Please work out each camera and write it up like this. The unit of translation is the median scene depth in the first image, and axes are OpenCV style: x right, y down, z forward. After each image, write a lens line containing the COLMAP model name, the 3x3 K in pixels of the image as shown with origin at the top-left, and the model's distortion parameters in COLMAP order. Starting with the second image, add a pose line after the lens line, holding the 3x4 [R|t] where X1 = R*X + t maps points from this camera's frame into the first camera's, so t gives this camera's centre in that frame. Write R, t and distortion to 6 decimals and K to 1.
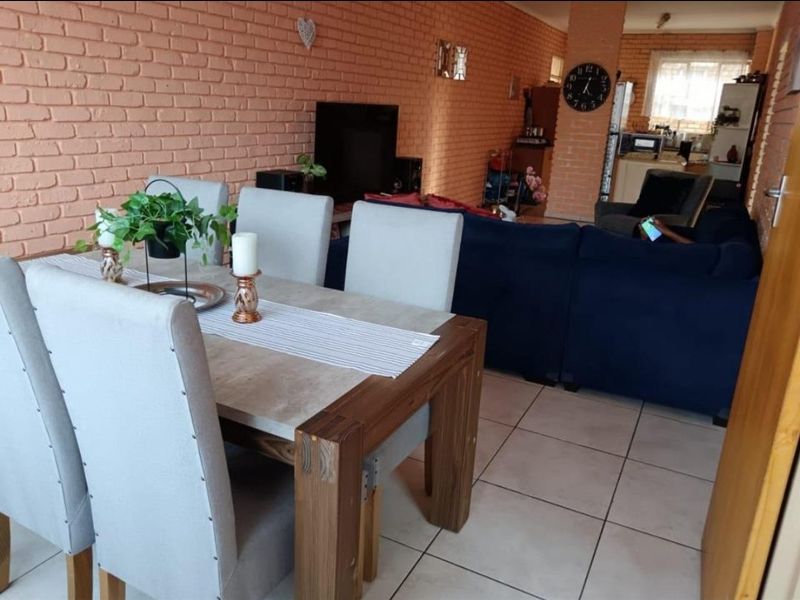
lens RADIAL K [[660.3, 0, 400.0], [0, 660.3, 300.0], [0, 0, 1]] dist [0.008046, -0.004385]
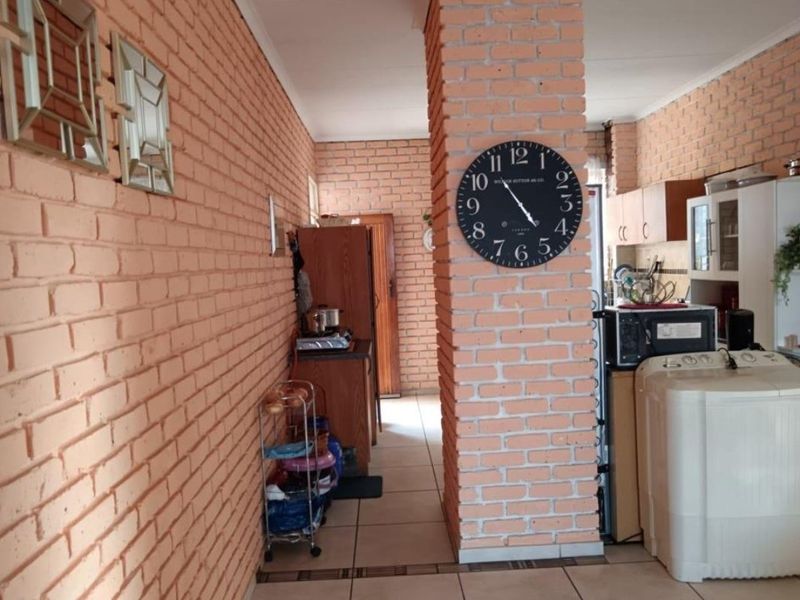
lens RADIAL K [[660.3, 0, 400.0], [0, 660.3, 300.0], [0, 0, 1]] dist [0.008046, -0.004385]
pose [[0.880544, -0.120835, 0.458303, 0.048571], [0.221413, 0.959831, -0.172337, -0.214879], [-0.419070, 0.253225, 0.871928, 0.697960]]
